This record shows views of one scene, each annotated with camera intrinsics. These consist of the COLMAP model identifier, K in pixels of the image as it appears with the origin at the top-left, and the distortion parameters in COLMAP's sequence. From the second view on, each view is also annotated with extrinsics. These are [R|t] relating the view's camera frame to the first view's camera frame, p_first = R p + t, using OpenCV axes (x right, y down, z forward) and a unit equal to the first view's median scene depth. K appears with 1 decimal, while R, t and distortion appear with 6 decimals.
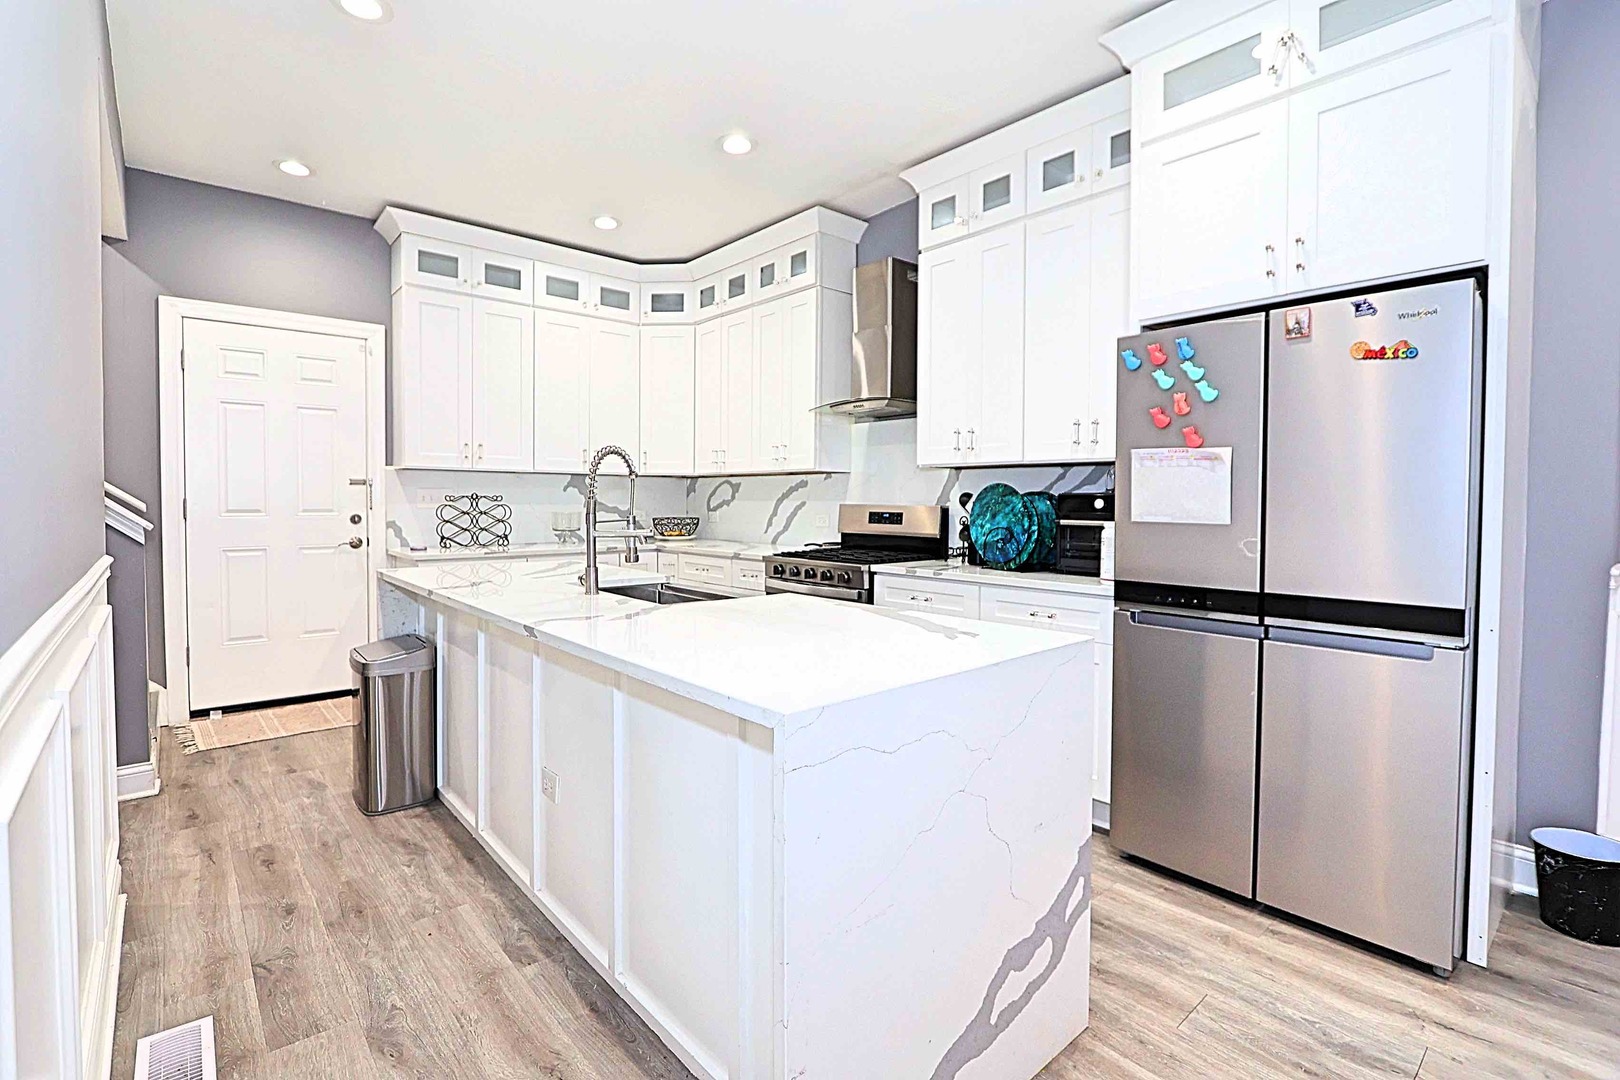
lens RADIAL K [[745.5, 0, 807.3], [0, 745.5, 515.7], [0, 0, 1]] dist [-0.015473, 0.000310]
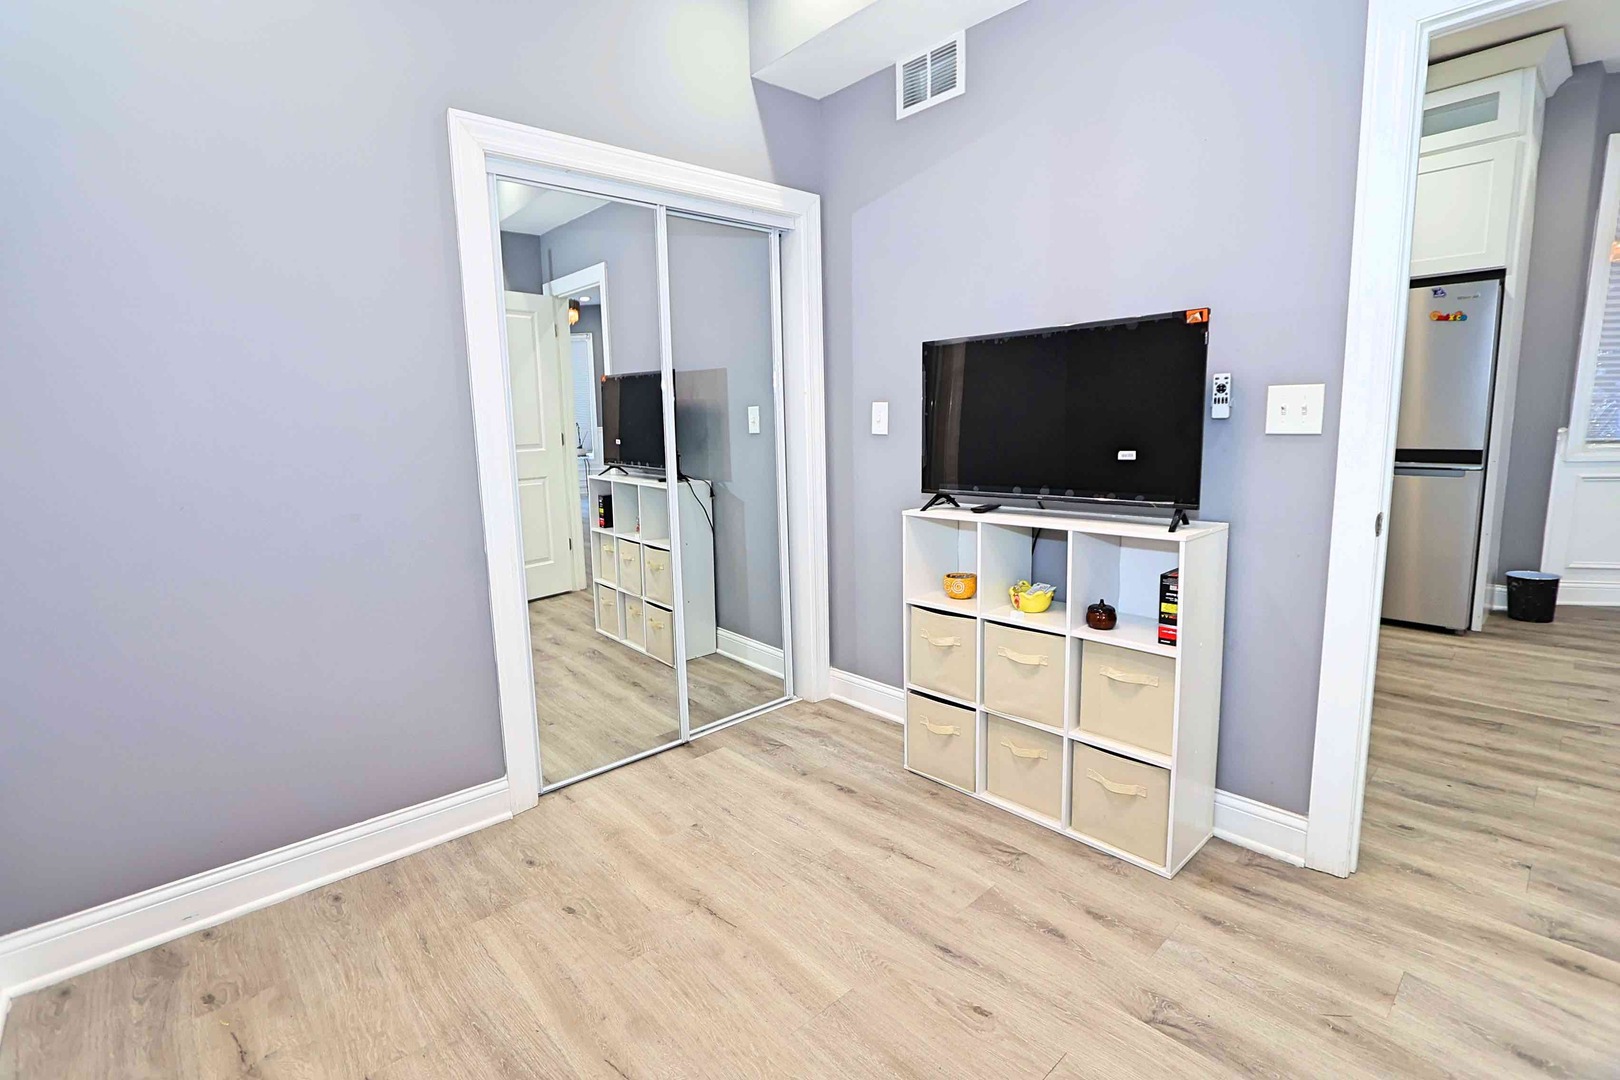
lens RADIAL K [[745.5, 0, 807.3], [0, 745.5, 515.7], [0, 0, 1]] dist [-0.015473, 0.000310]
pose [[0.999229, -0.035257, 0.017273, -0.431790], [0.033042, 0.992807, 0.115074, 0.006503], [-0.021206, -0.114415, 0.993207, -0.425652]]
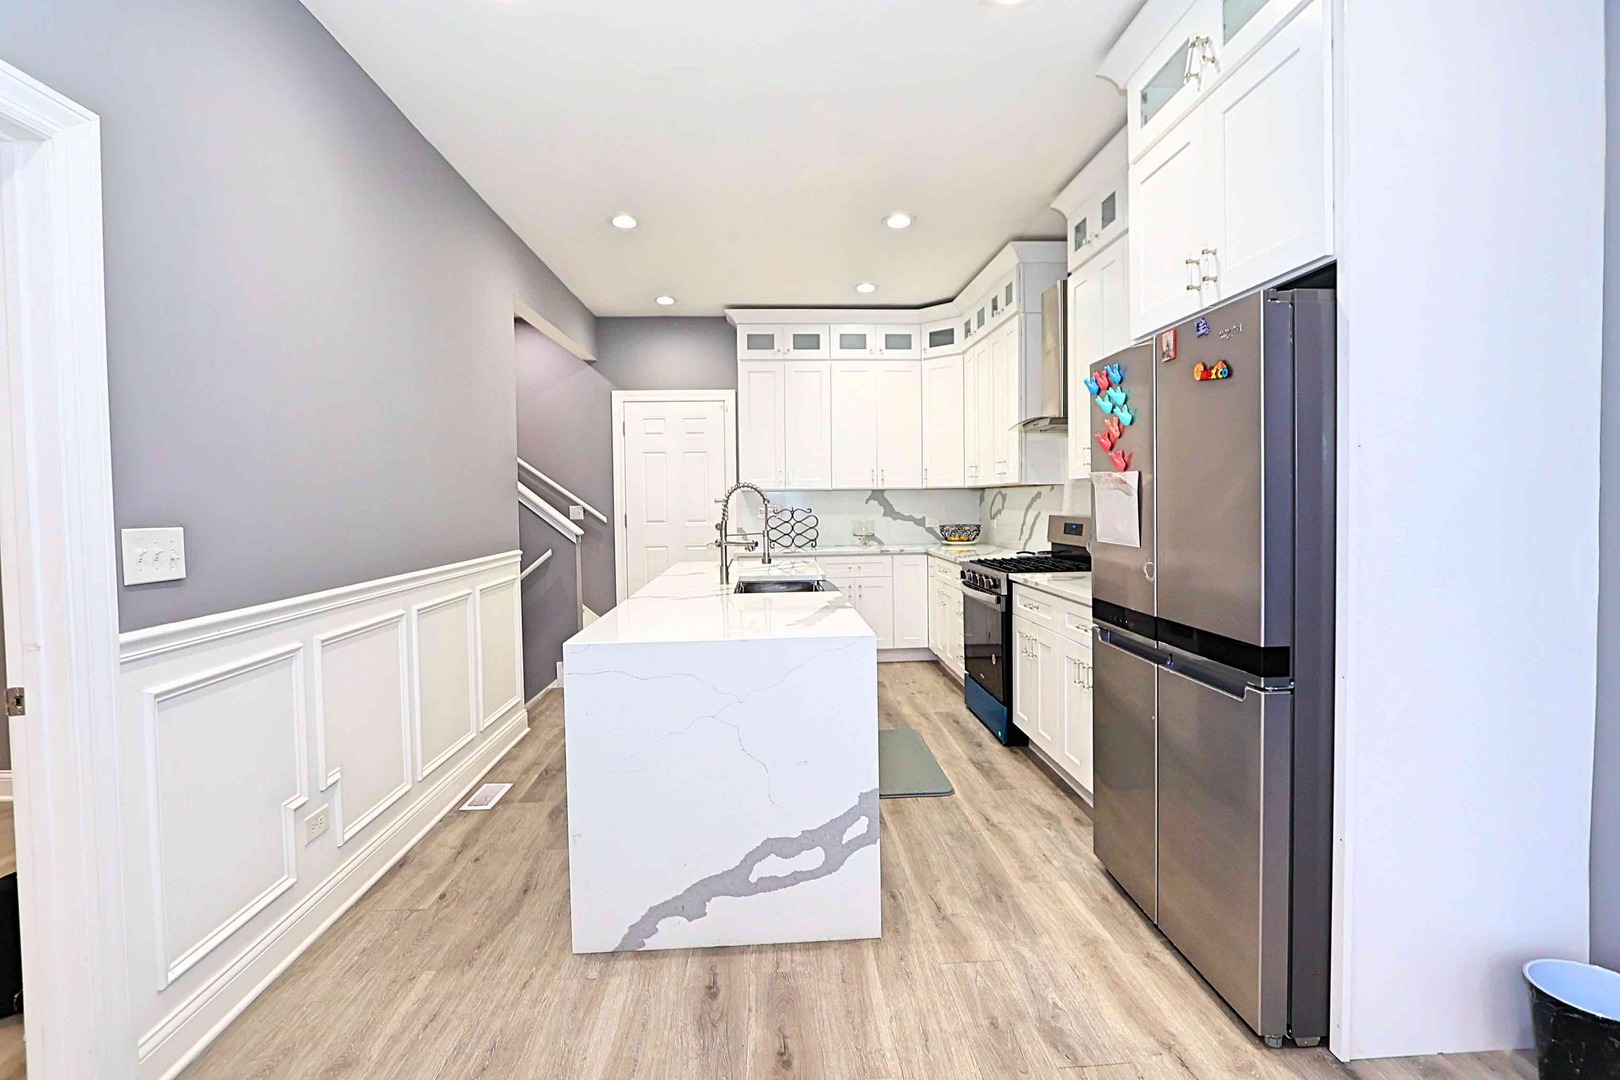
lens RADIAL K [[745.5, 0, 807.3], [0, 745.5, 515.7], [0, 0, 1]] dist [-0.015473, 0.000310]
pose [[0.786417, -0.003038, -0.617688, 0.444218], [0.005141, 0.999985, 0.001626, -0.018838], [0.617674, -0.004454, 0.786421, -0.037418]]
